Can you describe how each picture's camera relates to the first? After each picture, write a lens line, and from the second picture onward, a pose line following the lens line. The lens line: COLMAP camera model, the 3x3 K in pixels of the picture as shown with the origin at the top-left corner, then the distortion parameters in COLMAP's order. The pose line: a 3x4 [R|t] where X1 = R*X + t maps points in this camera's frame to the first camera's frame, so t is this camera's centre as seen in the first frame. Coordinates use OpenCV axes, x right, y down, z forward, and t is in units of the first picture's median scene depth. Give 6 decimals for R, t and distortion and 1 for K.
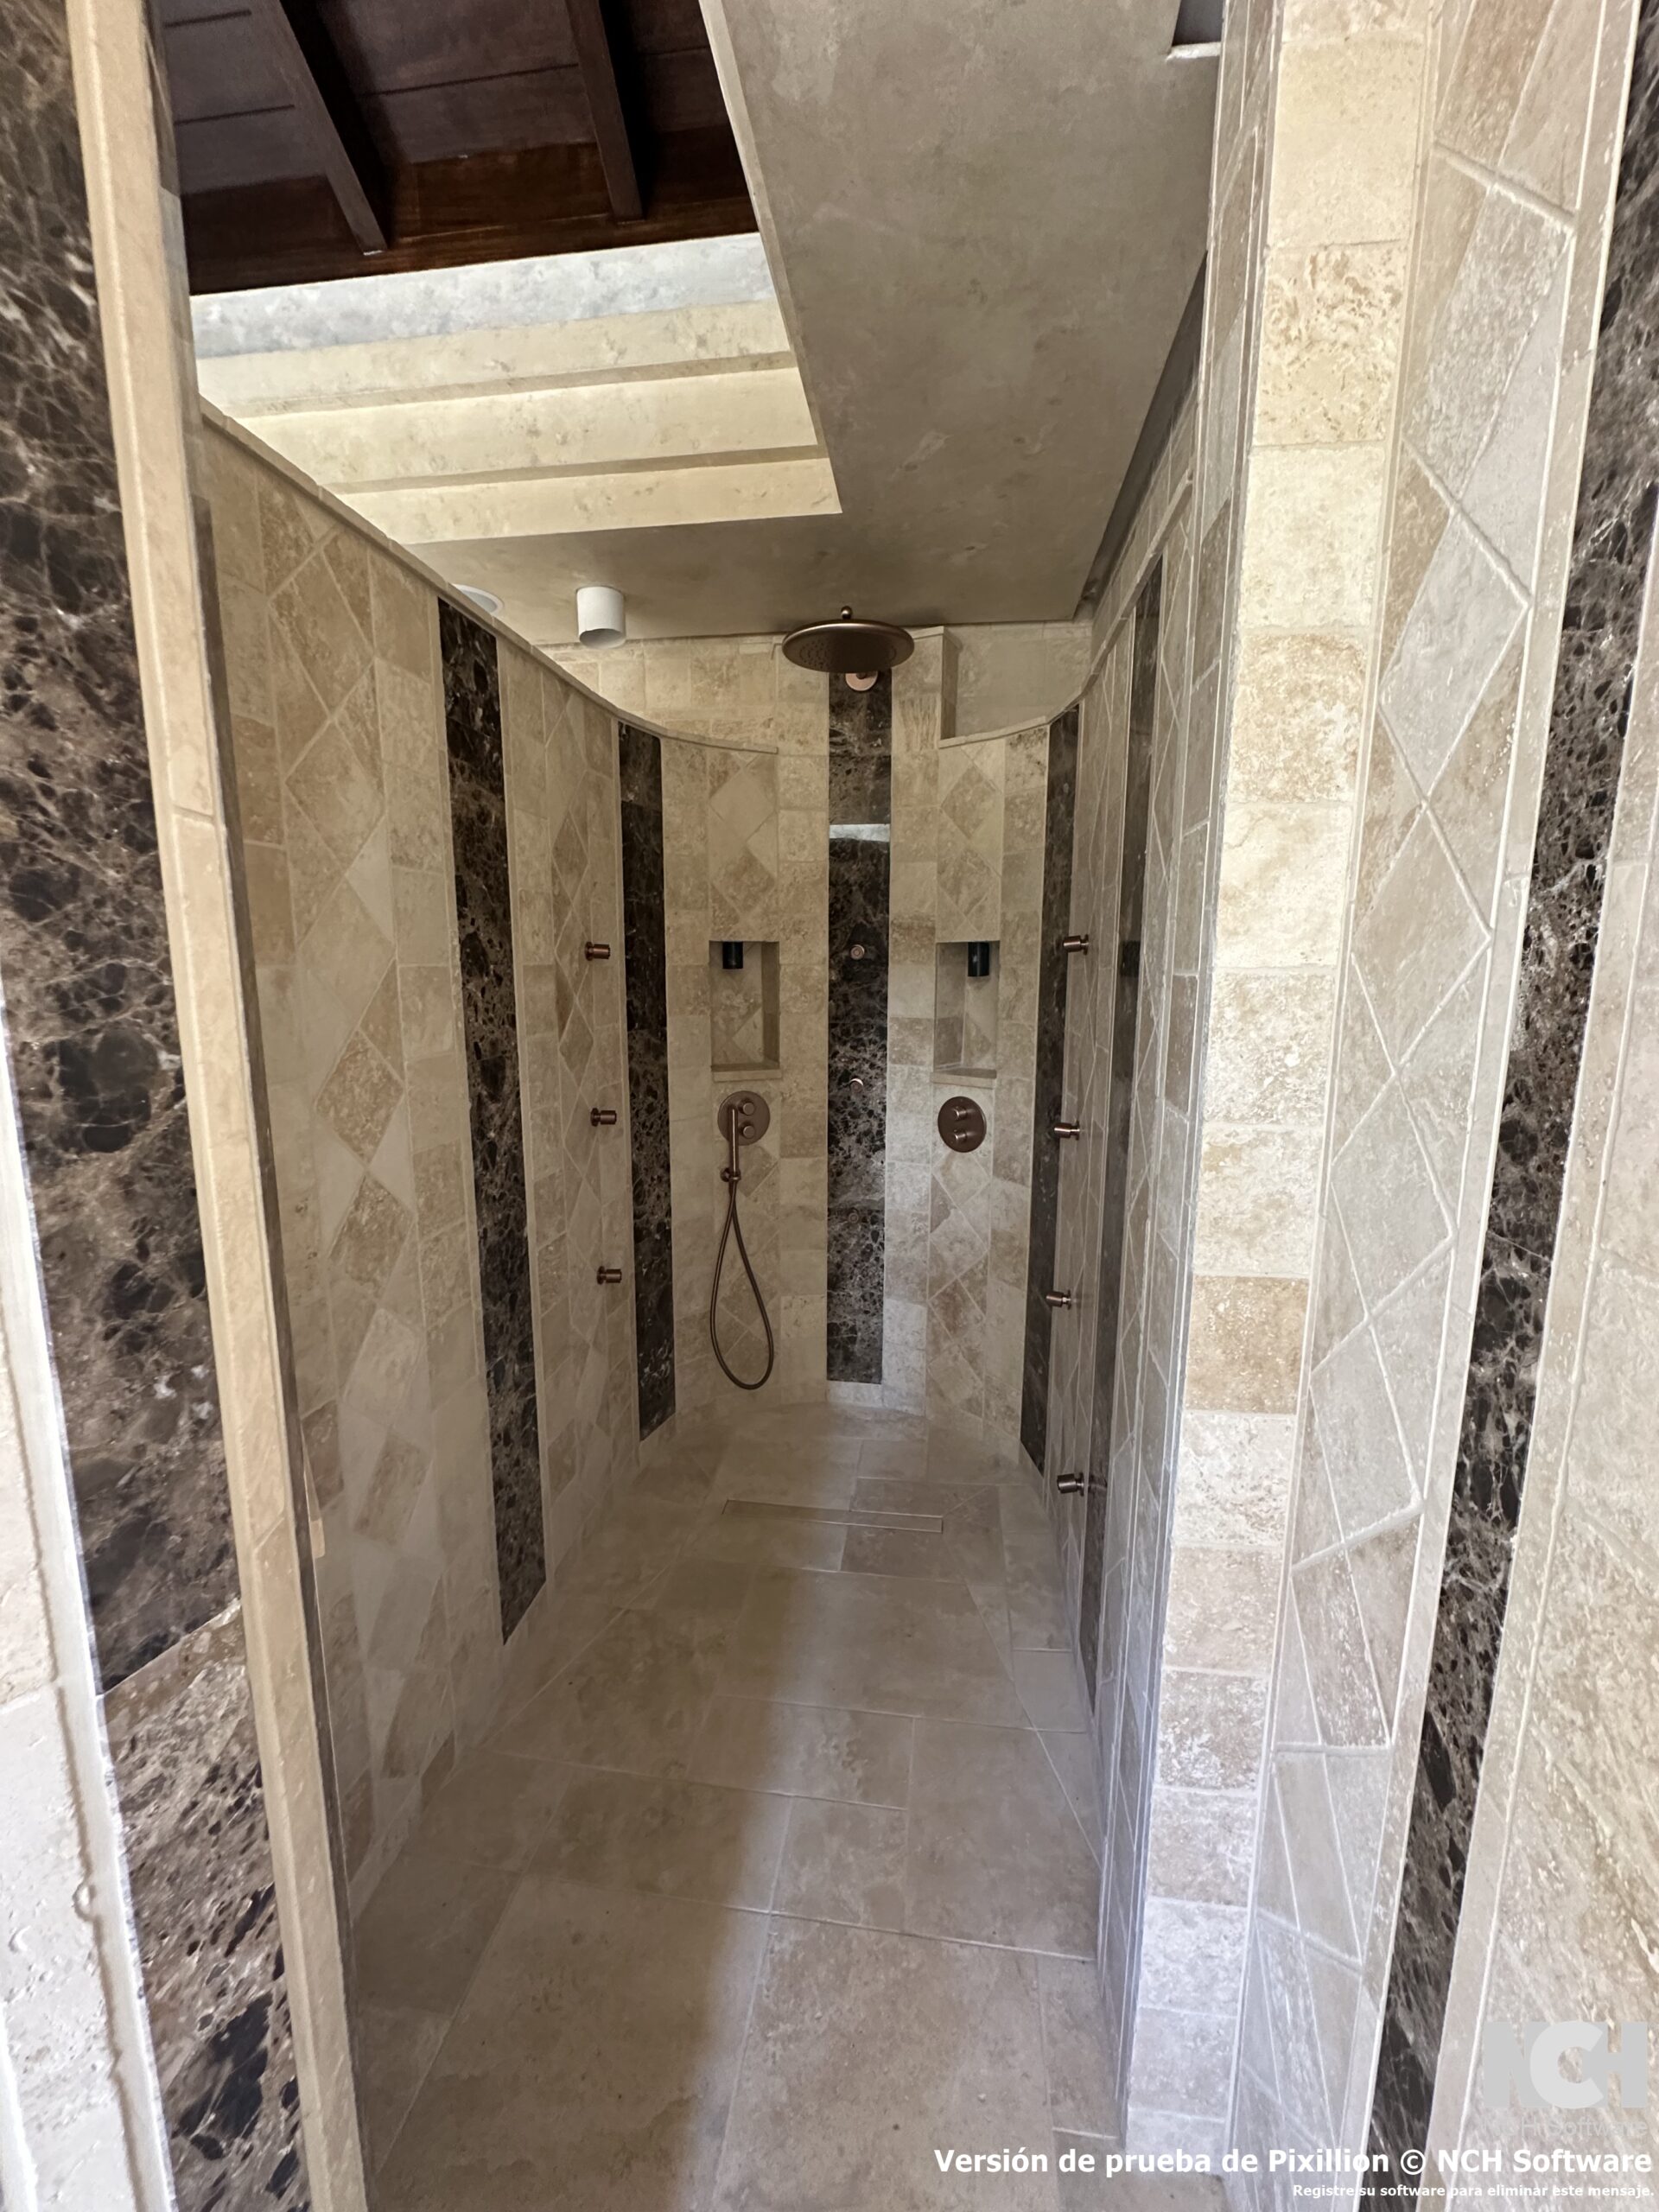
lens RADIAL K [[880.8, 0, 826.2], [0, 880.8, 1106.0], [0, 0, 1]] dist [-0.002723, 0.000417]
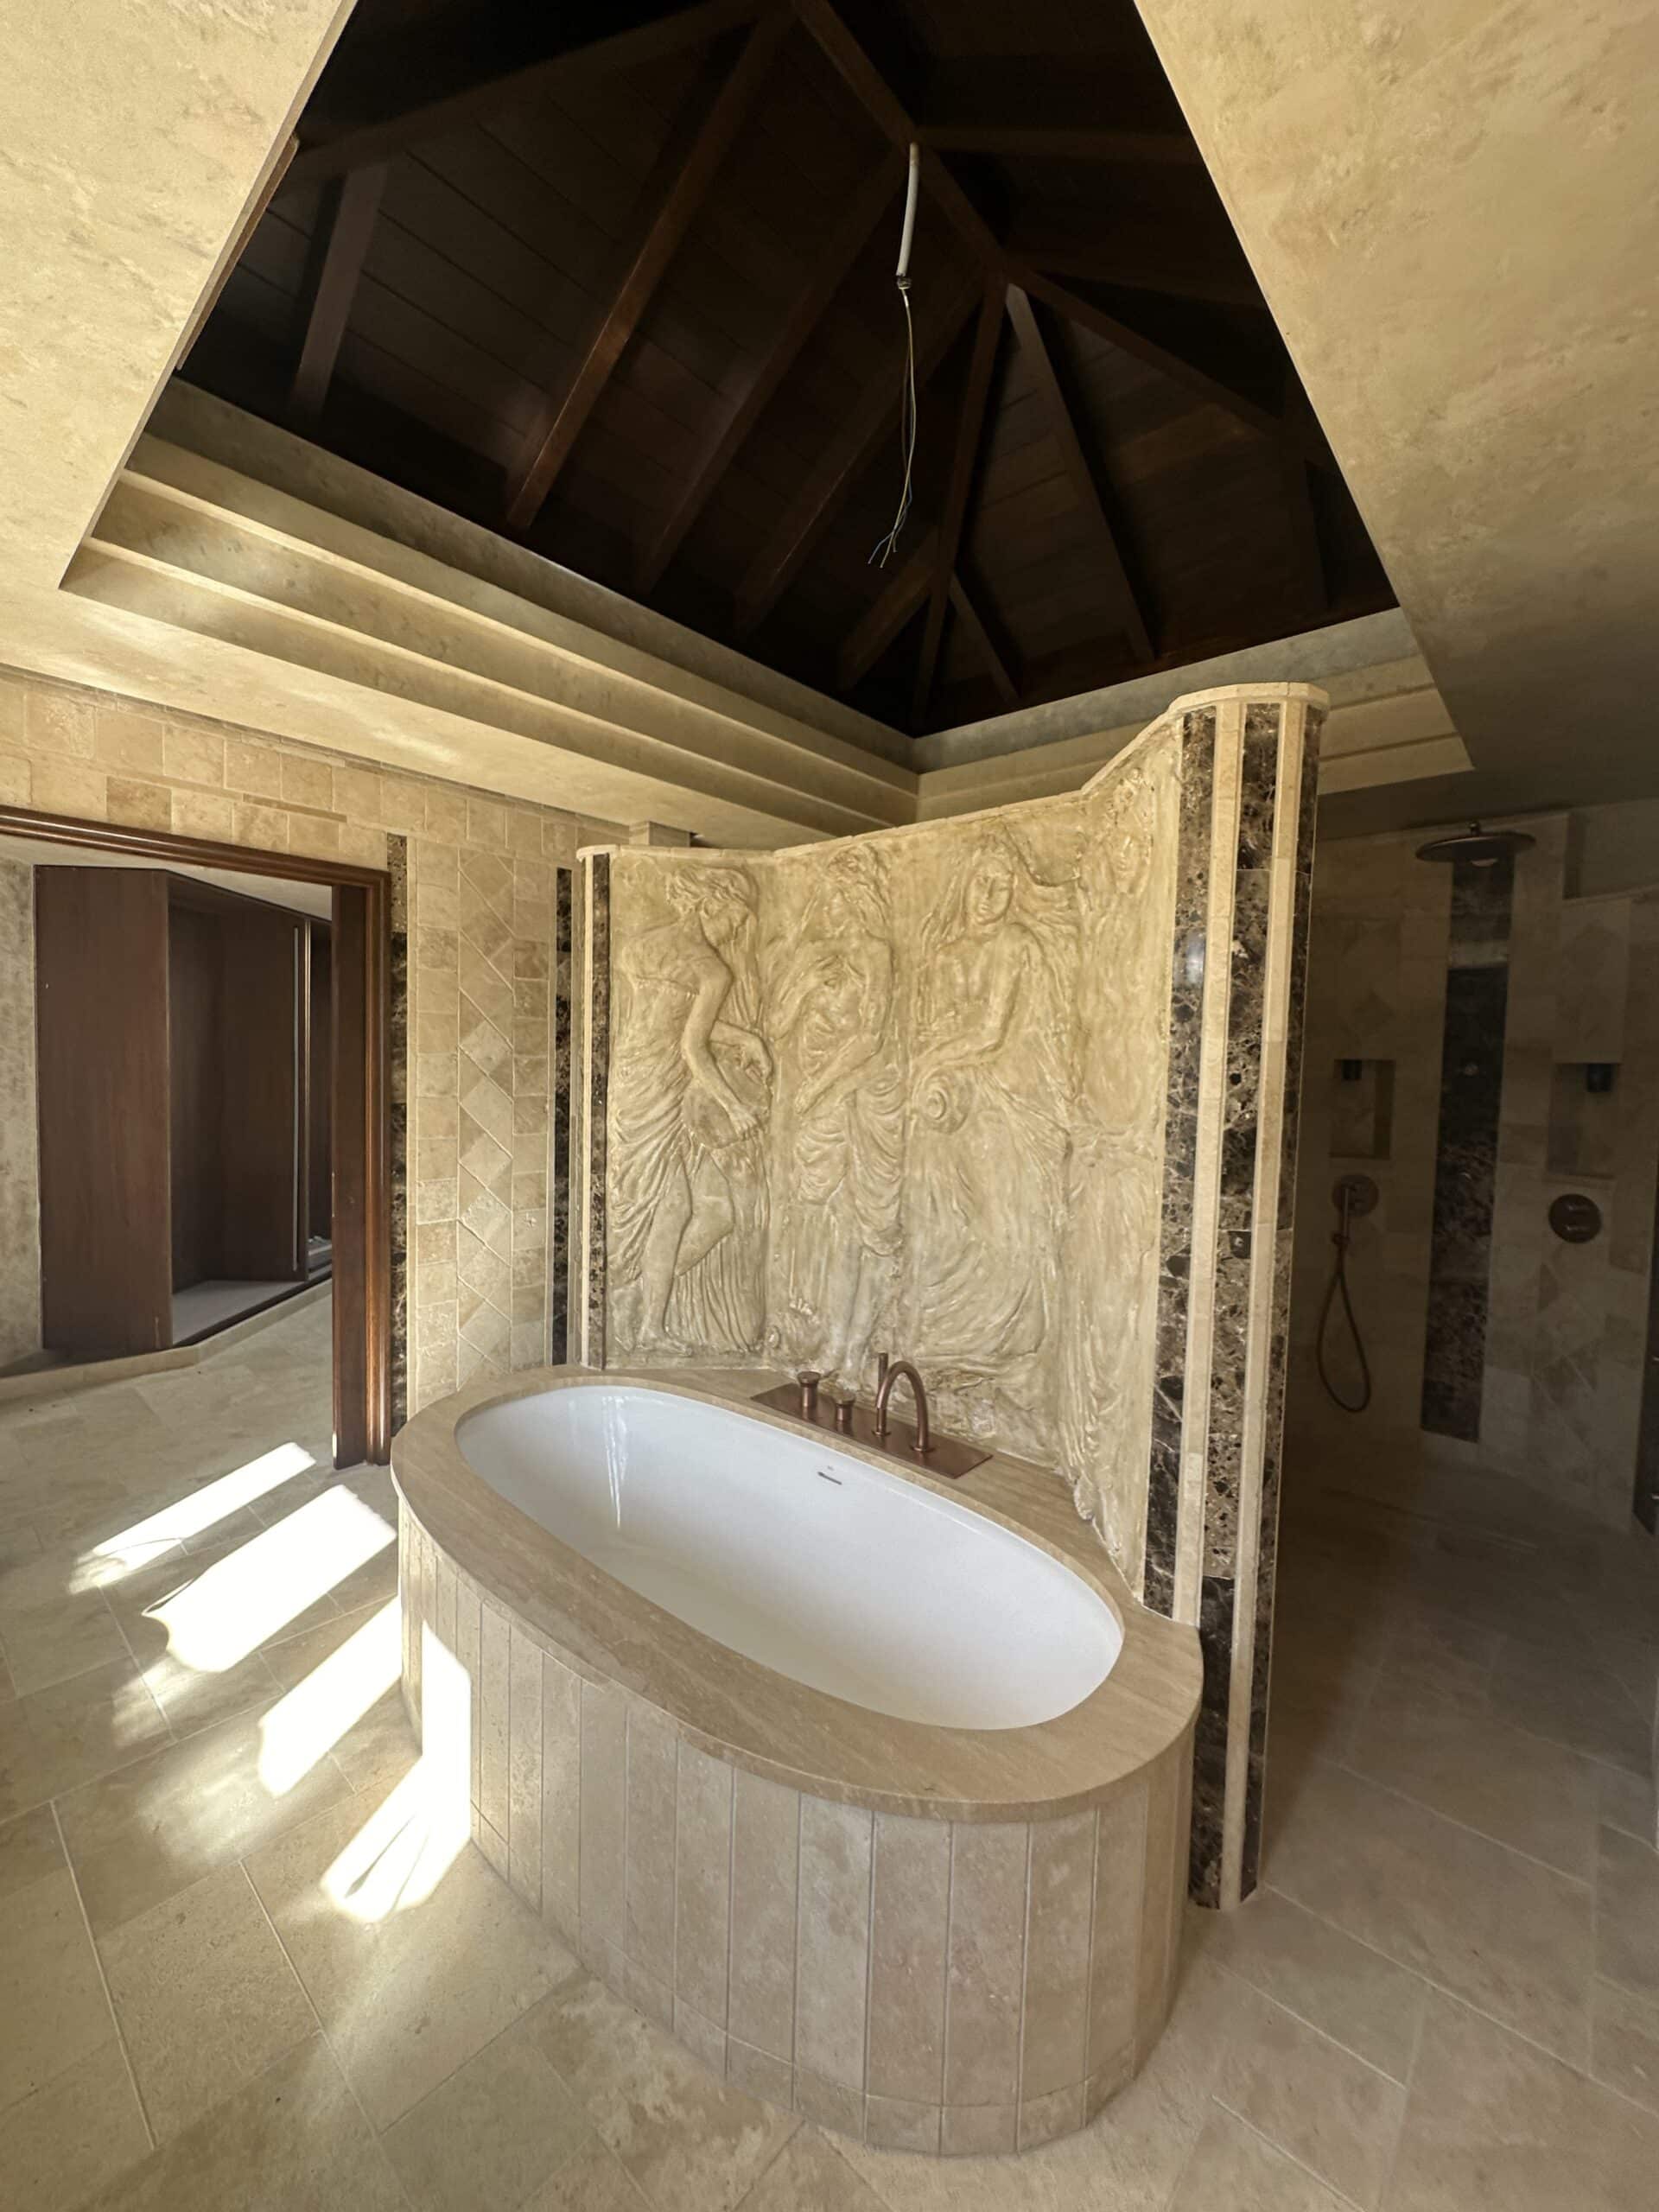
lens RADIAL K [[880.8, 0, 832.1], [0, 880.8, 1106.3], [0, 0, 1]] dist [-0.002723, 0.000417]
pose [[0.833726, 0.044371, -0.550392, -0.043322], [-0.109648, 0.990220, -0.086265, 0.117377], [0.541182, 0.132270, 0.830438, -0.728896]]
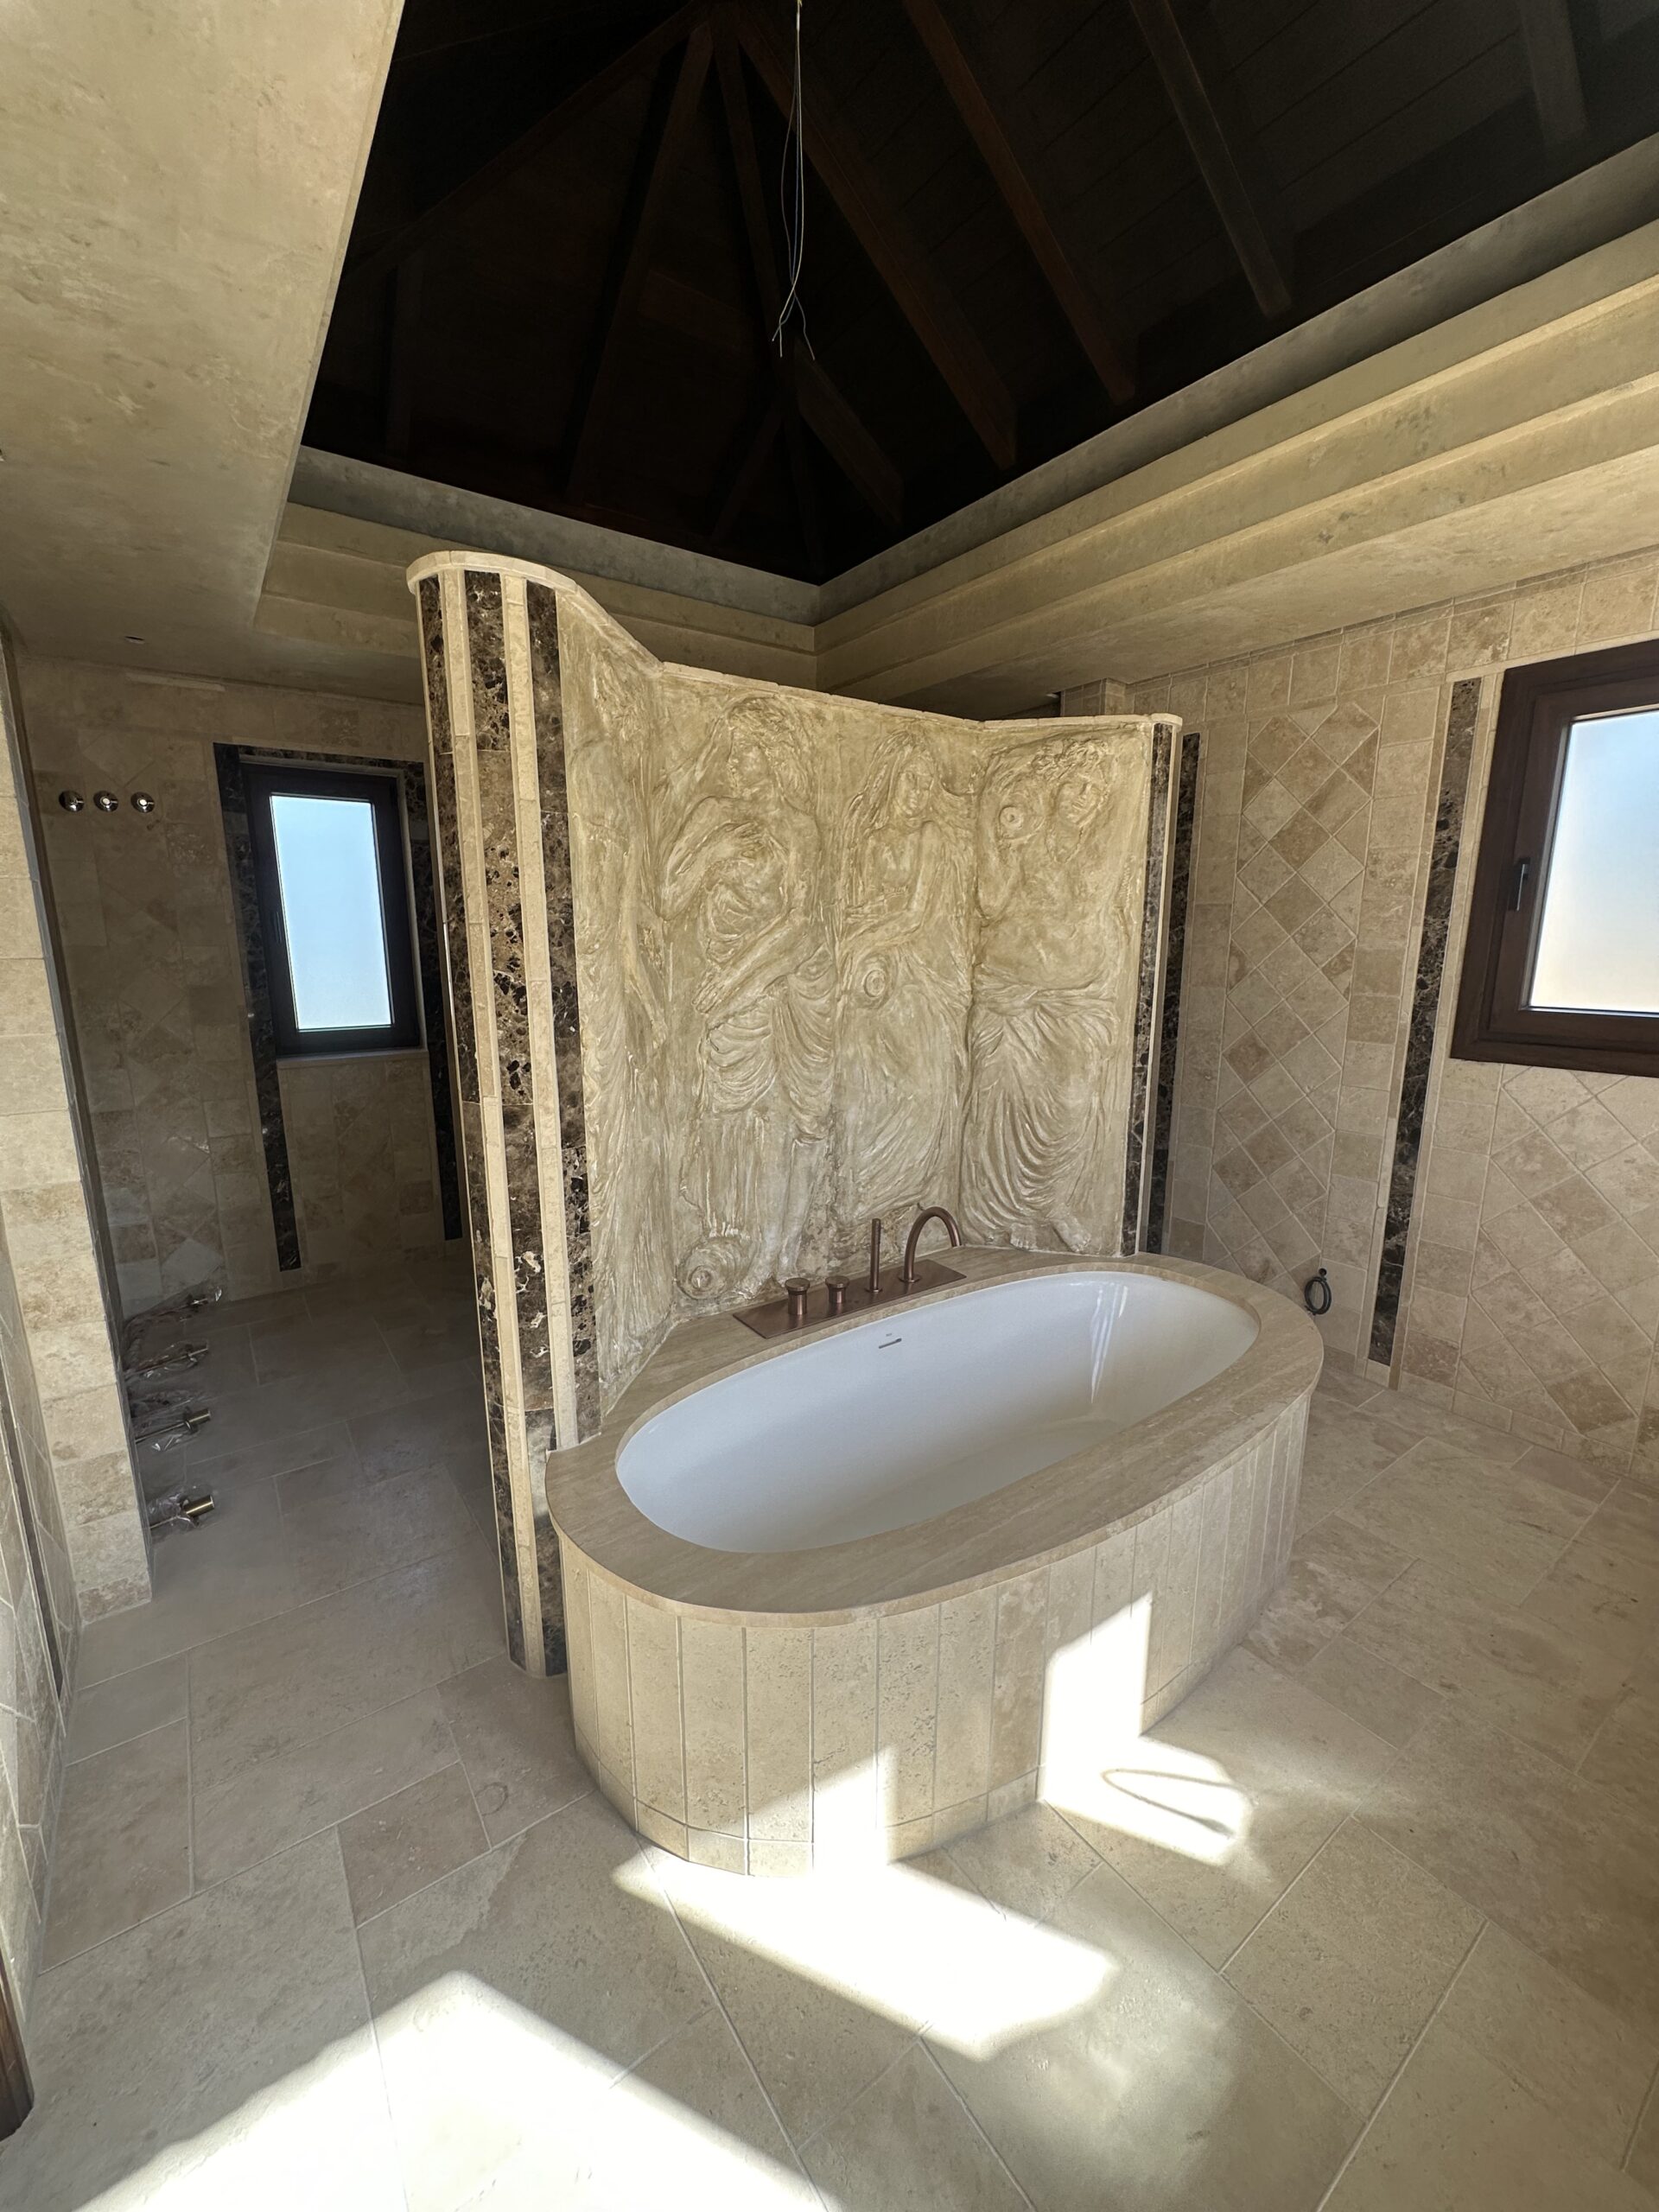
lens RADIAL K [[880.8, 0, 819.2], [0, 880.8, 1104.3], [0, 0, 1]] dist [-0.002723, 0.000417]
pose [[0.726533, -0.136428, 0.673452, -1.608768], [0.113257, 0.990463, 0.078465, 0.058567], [-0.677734, 0.019266, 0.735055, -0.539754]]
